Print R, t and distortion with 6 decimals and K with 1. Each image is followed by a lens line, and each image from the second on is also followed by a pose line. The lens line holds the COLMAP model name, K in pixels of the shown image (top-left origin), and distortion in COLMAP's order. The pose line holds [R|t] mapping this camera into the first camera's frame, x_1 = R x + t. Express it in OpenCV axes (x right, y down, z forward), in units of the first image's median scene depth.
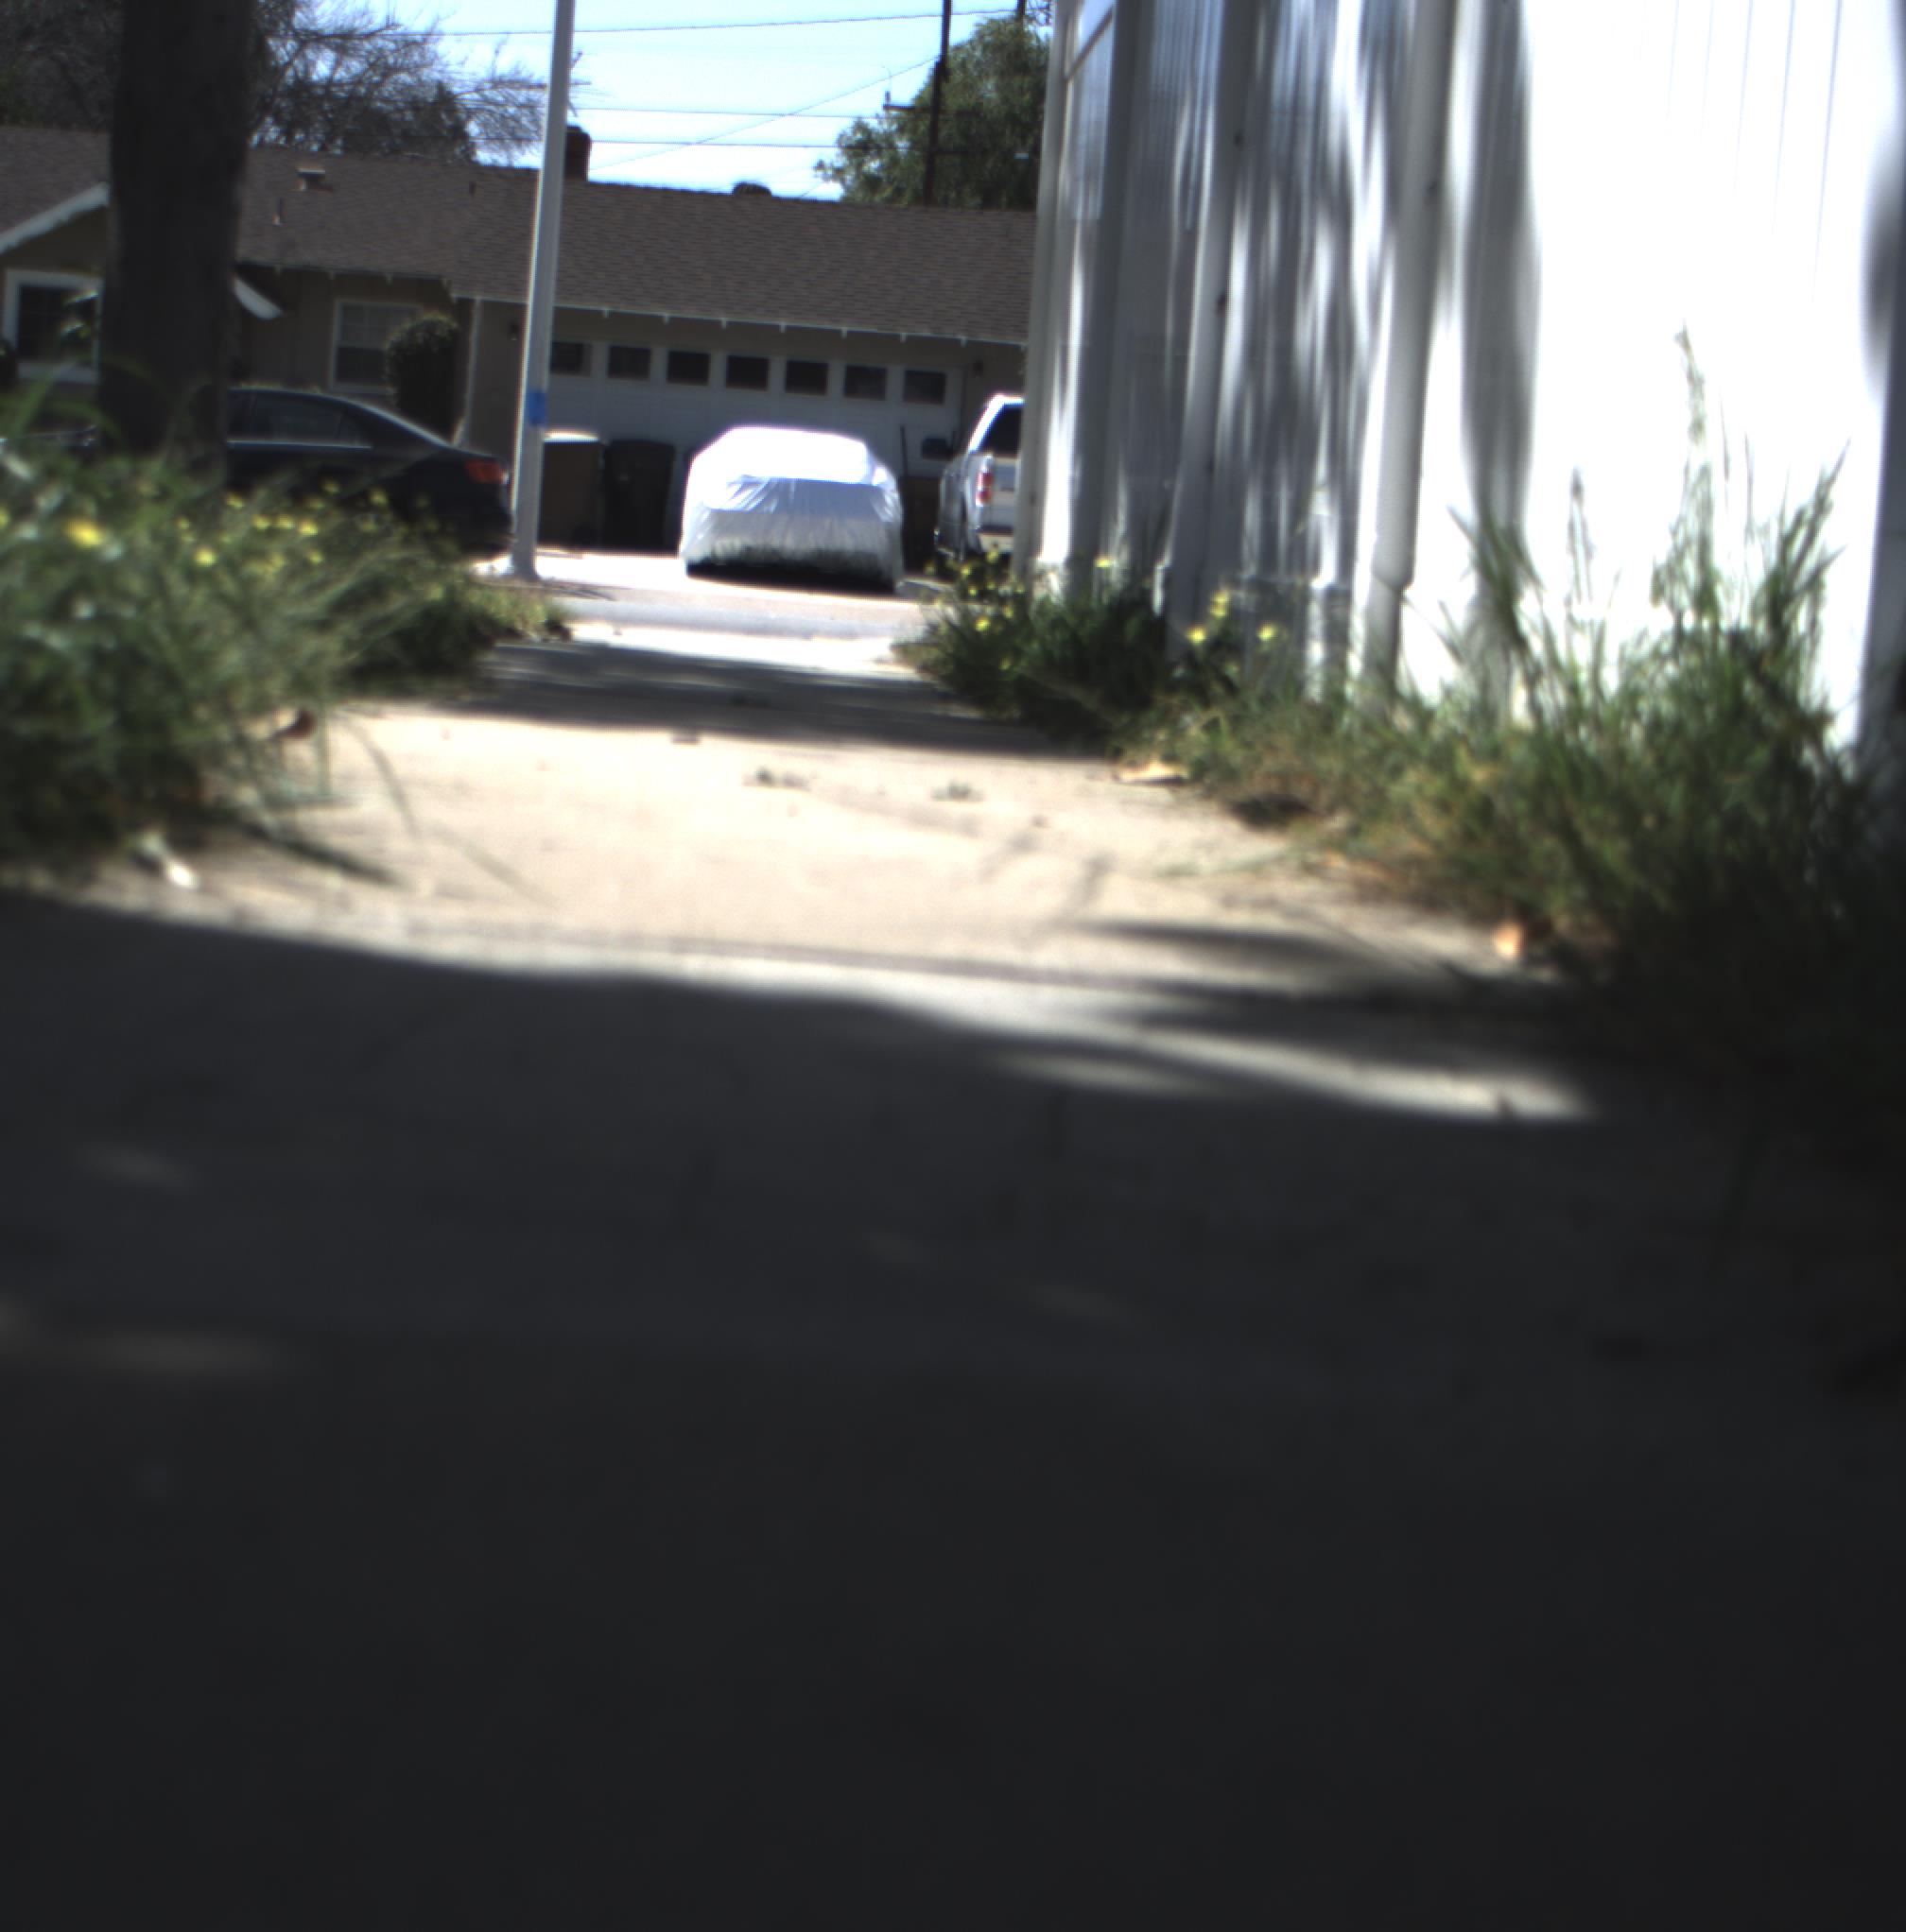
lens RADIAL K [[4289.3, 0, 746.7], [0, 4289.3, 965.5], [0, 0, 1]] dist [-0.184776, 0.896364]
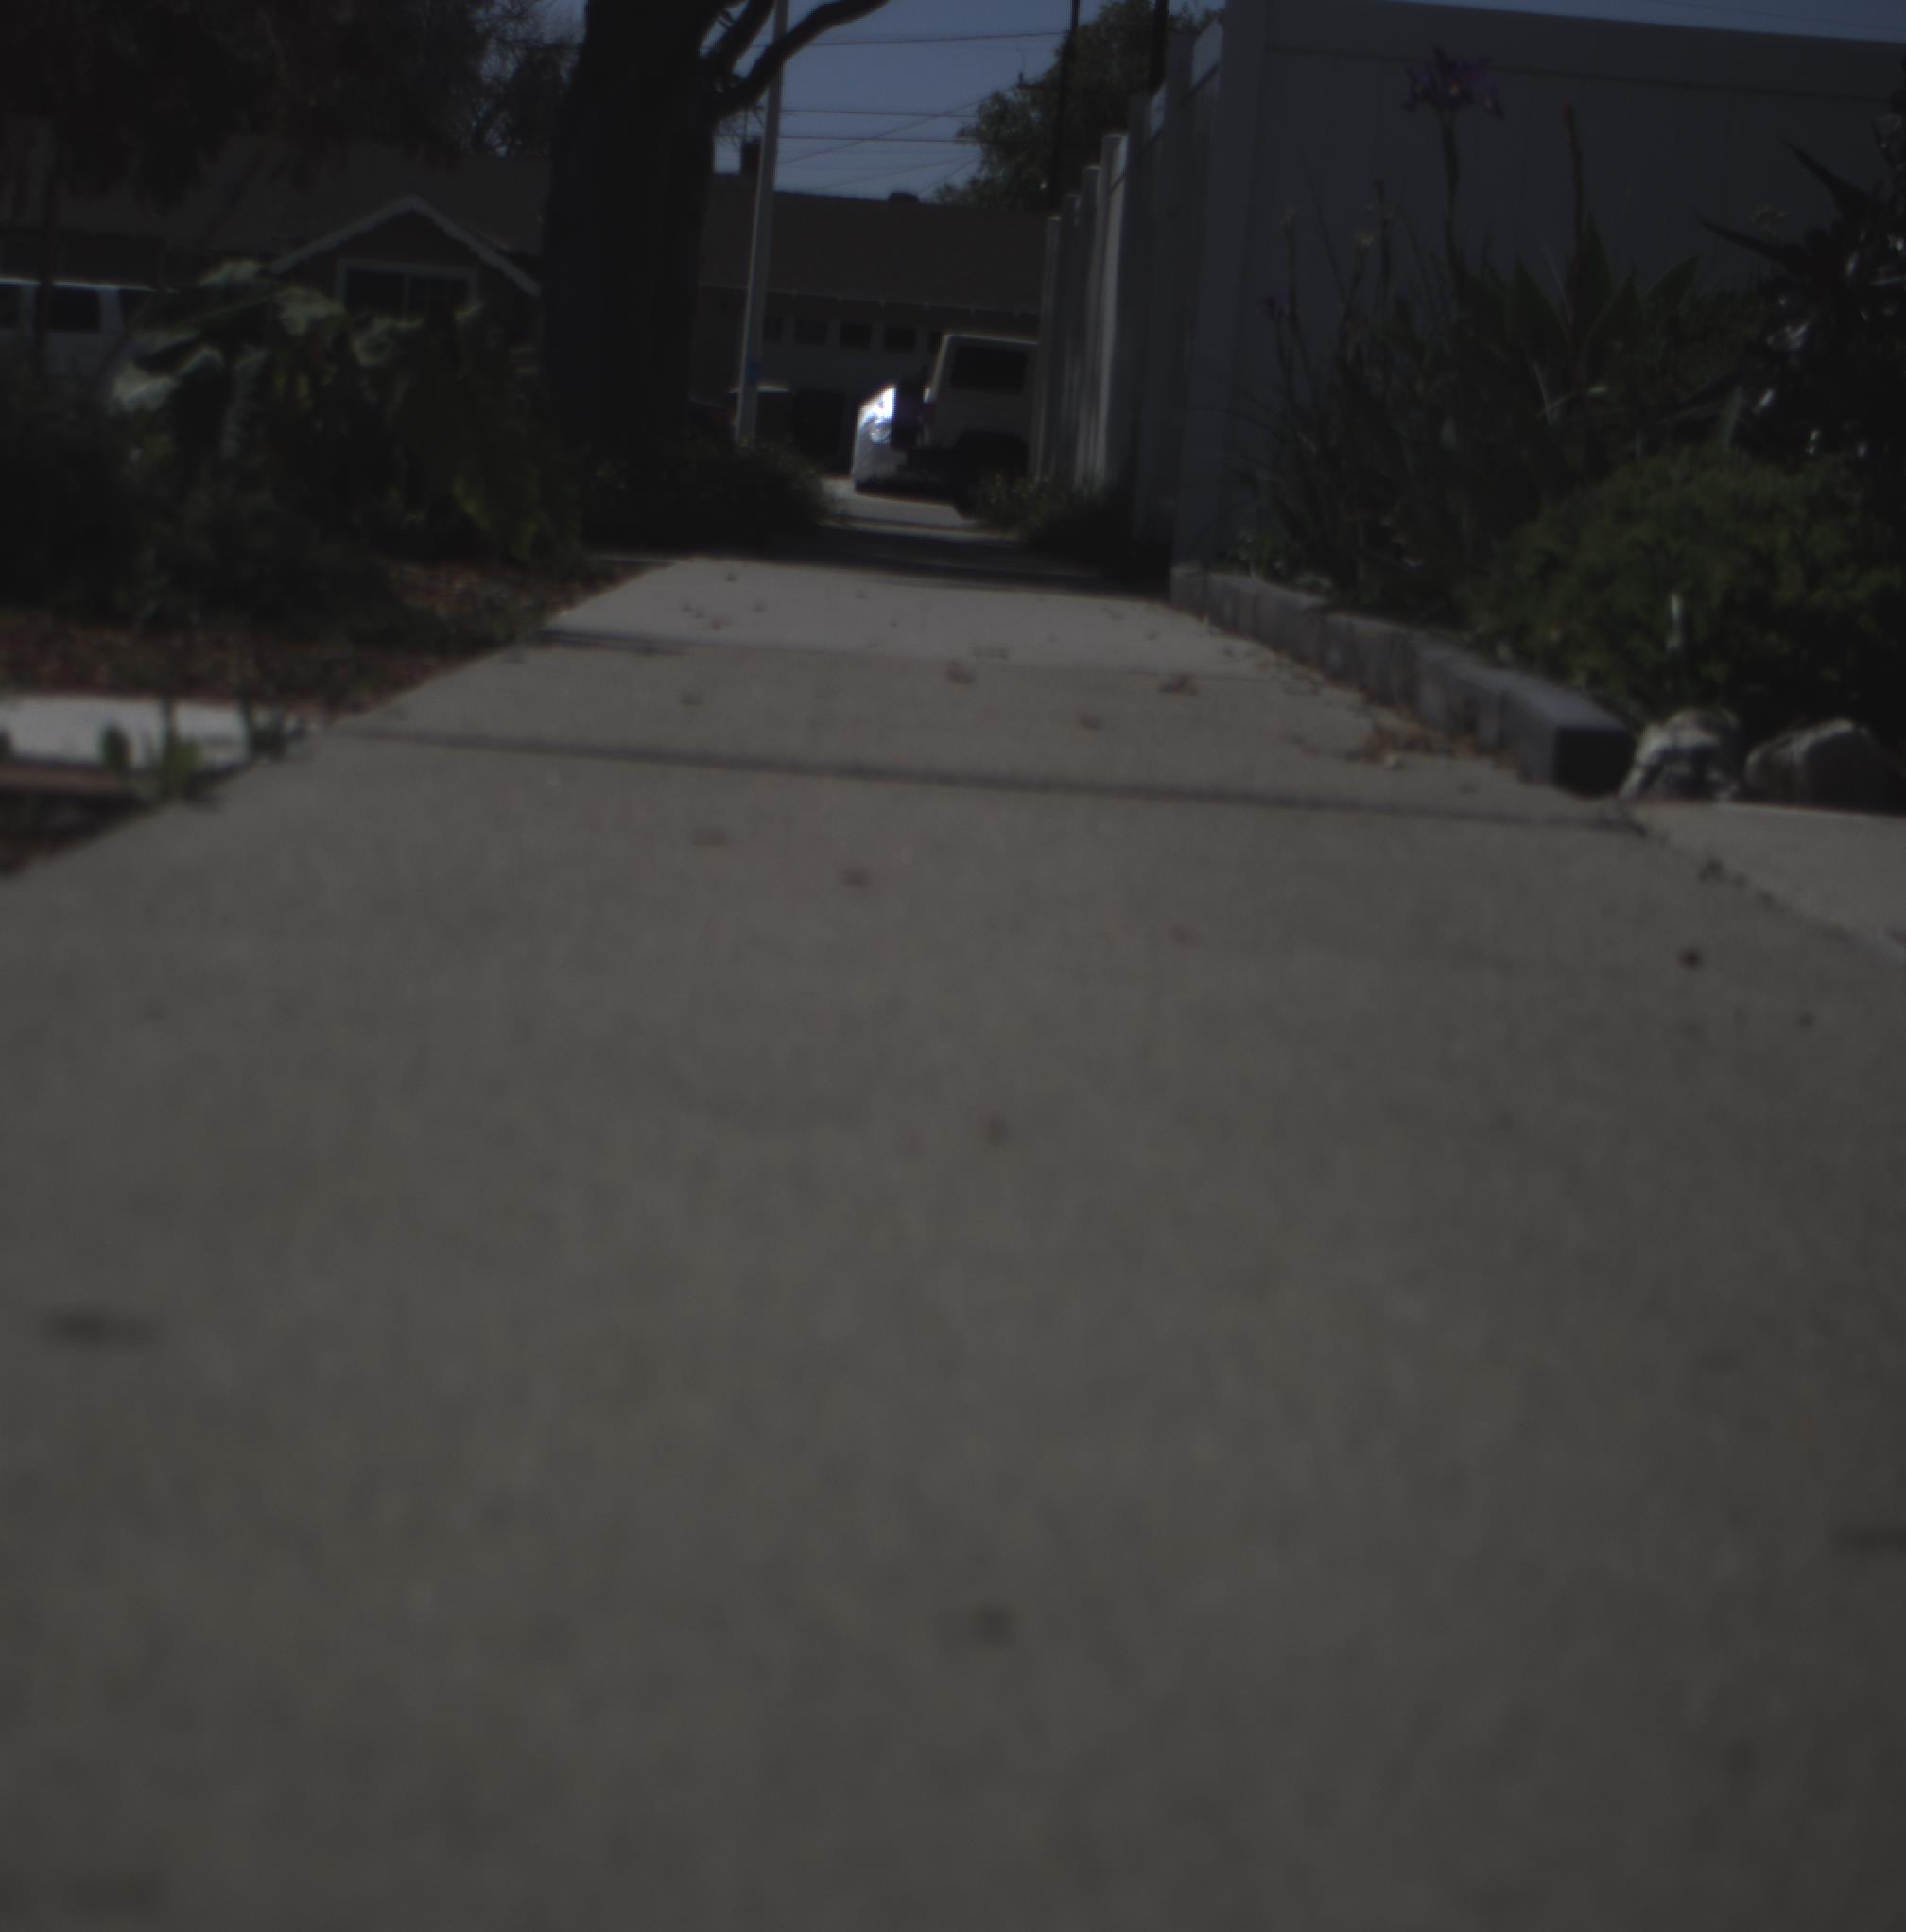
lens RADIAL K [[4289.3, 0, 746.7], [0, 4289.3, 965.5], [0, 0, 1]] dist [-0.184776, 0.896364]
pose [[0.999424, 0.006980, -0.033226, -0.001923], [-0.006381, 0.999816, 0.018085, 0.032588], [0.033346, -0.017863, 0.999284, -0.336535]]
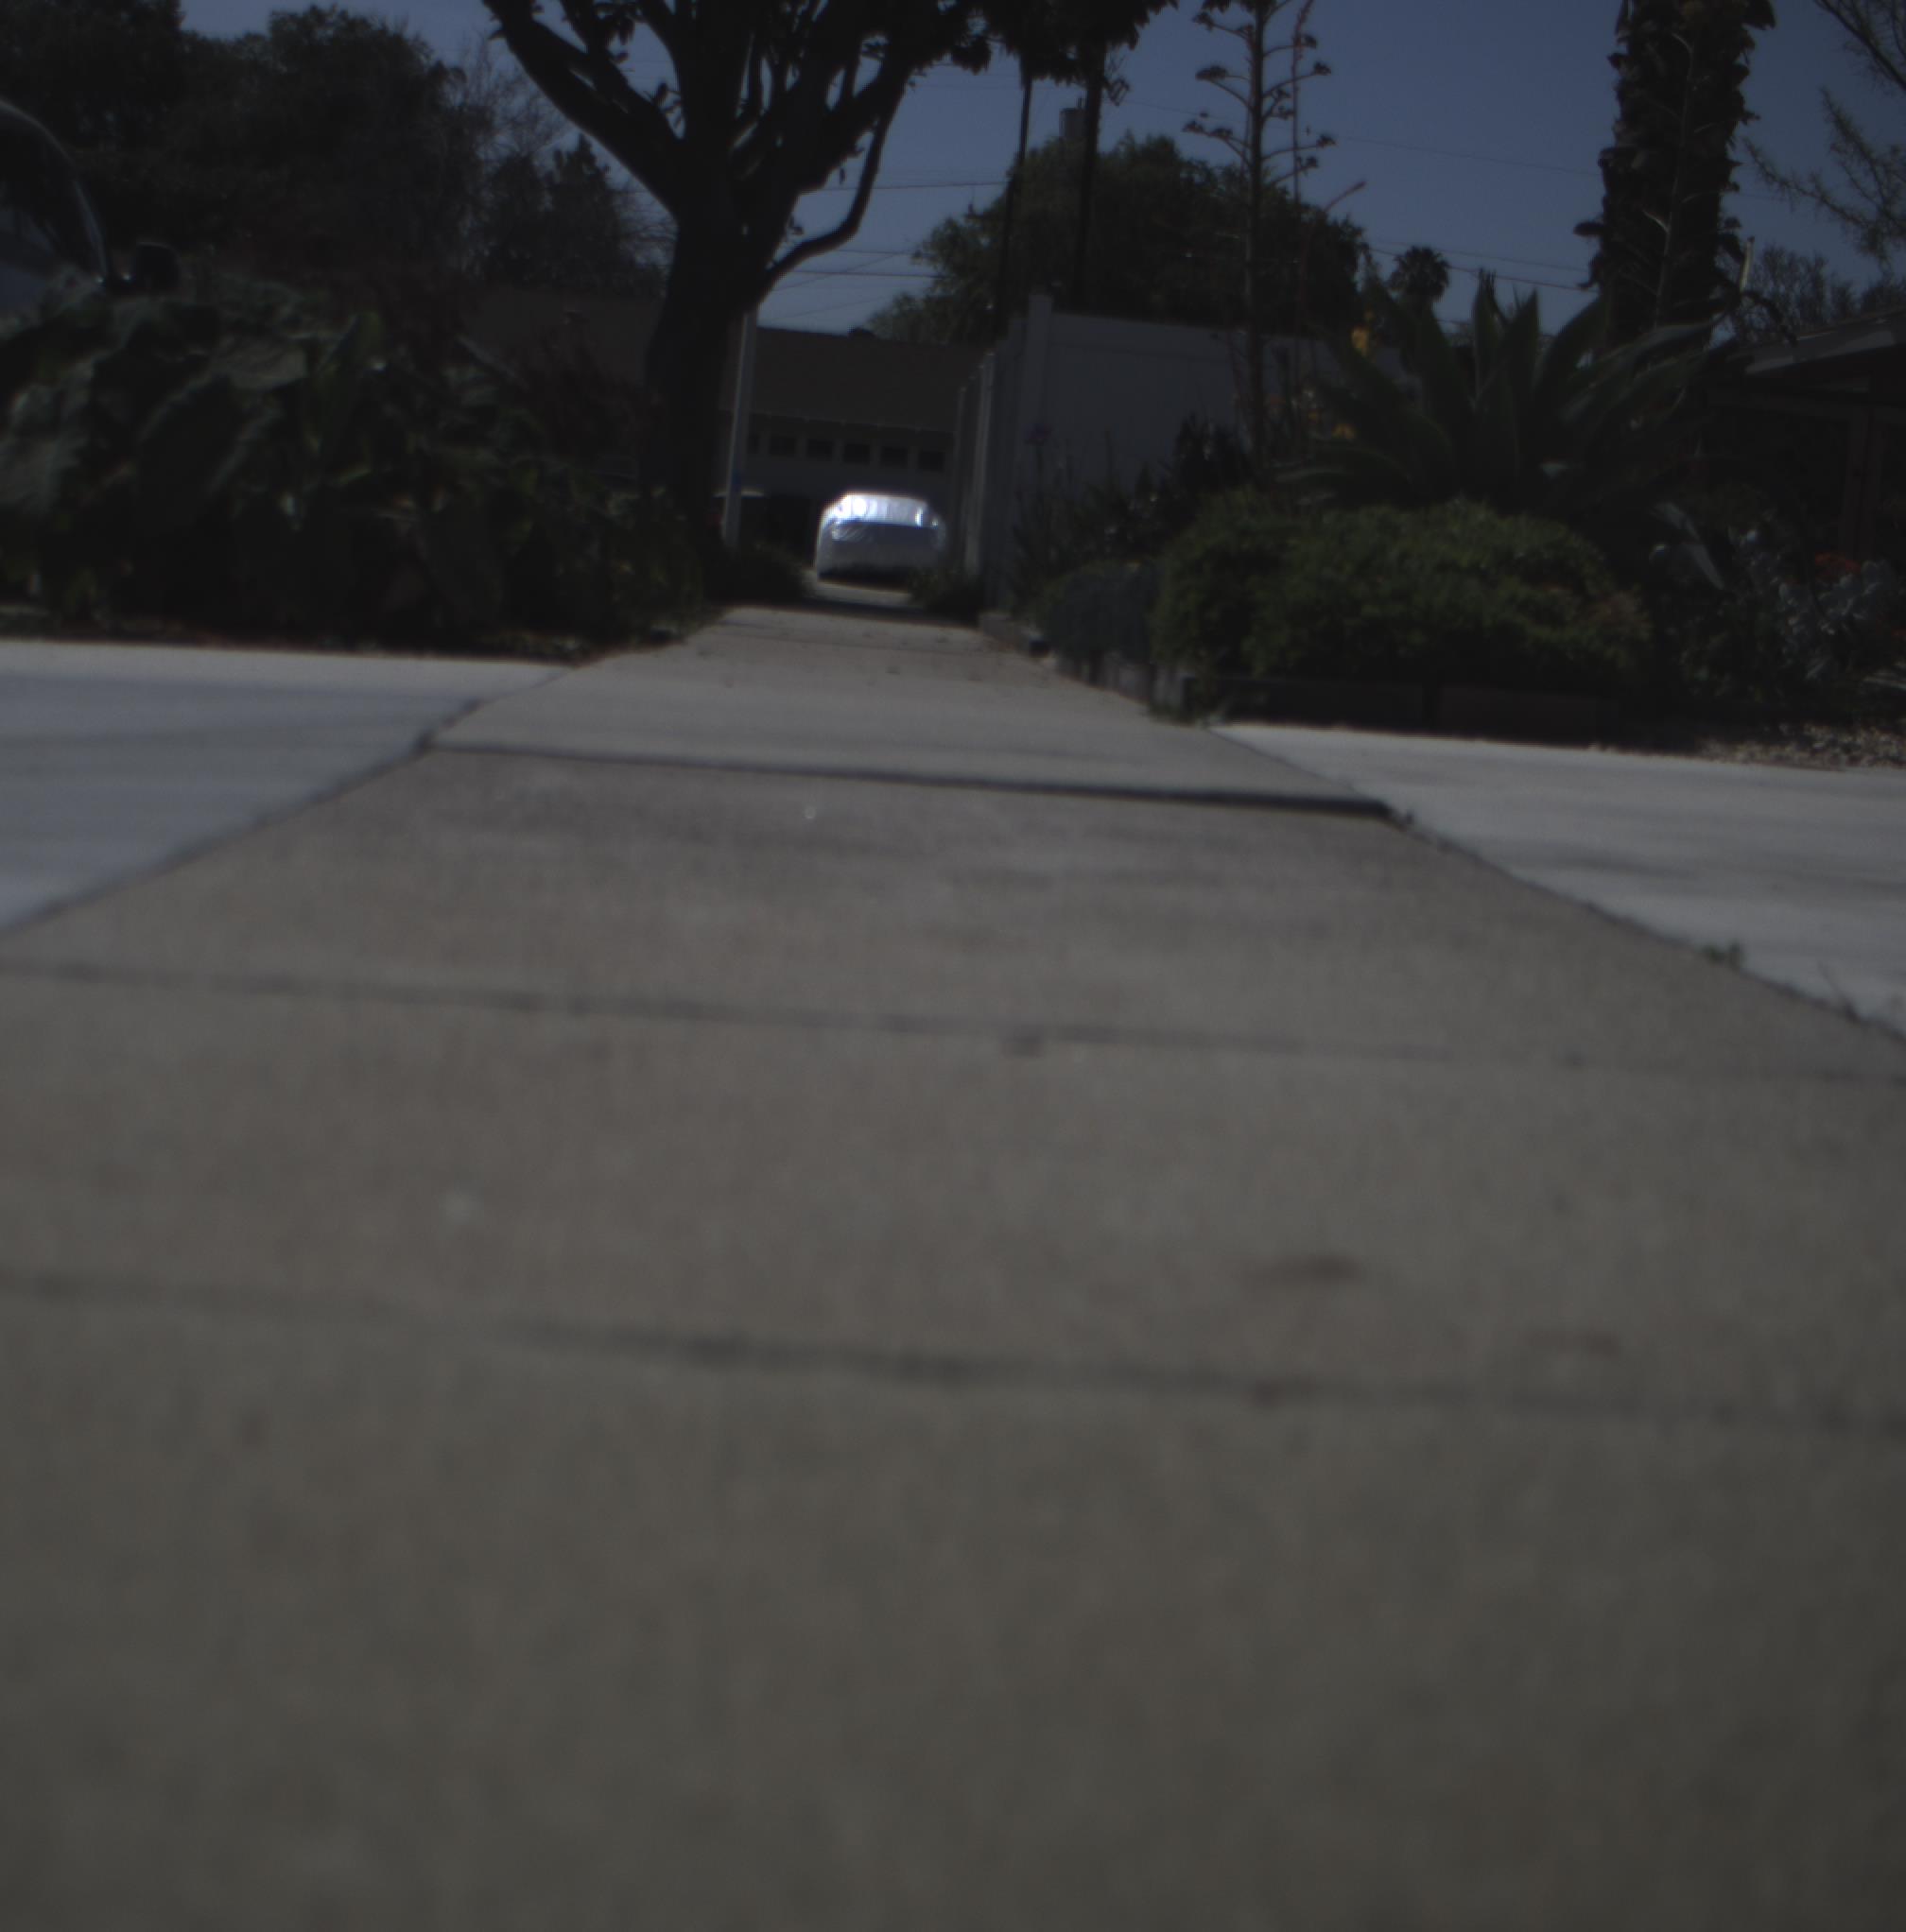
lens RADIAL K [[4289.3, 0, 746.7], [0, 4289.3, 965.5], [0, 0, 1]] dist [-0.184776, 0.896364]
pose [[0.999563, 0.019327, -0.022378, -0.001534], [-0.019393, 0.999808, -0.002739, 0.057697], [0.022321, 0.003172, 0.999746, -0.598031]]
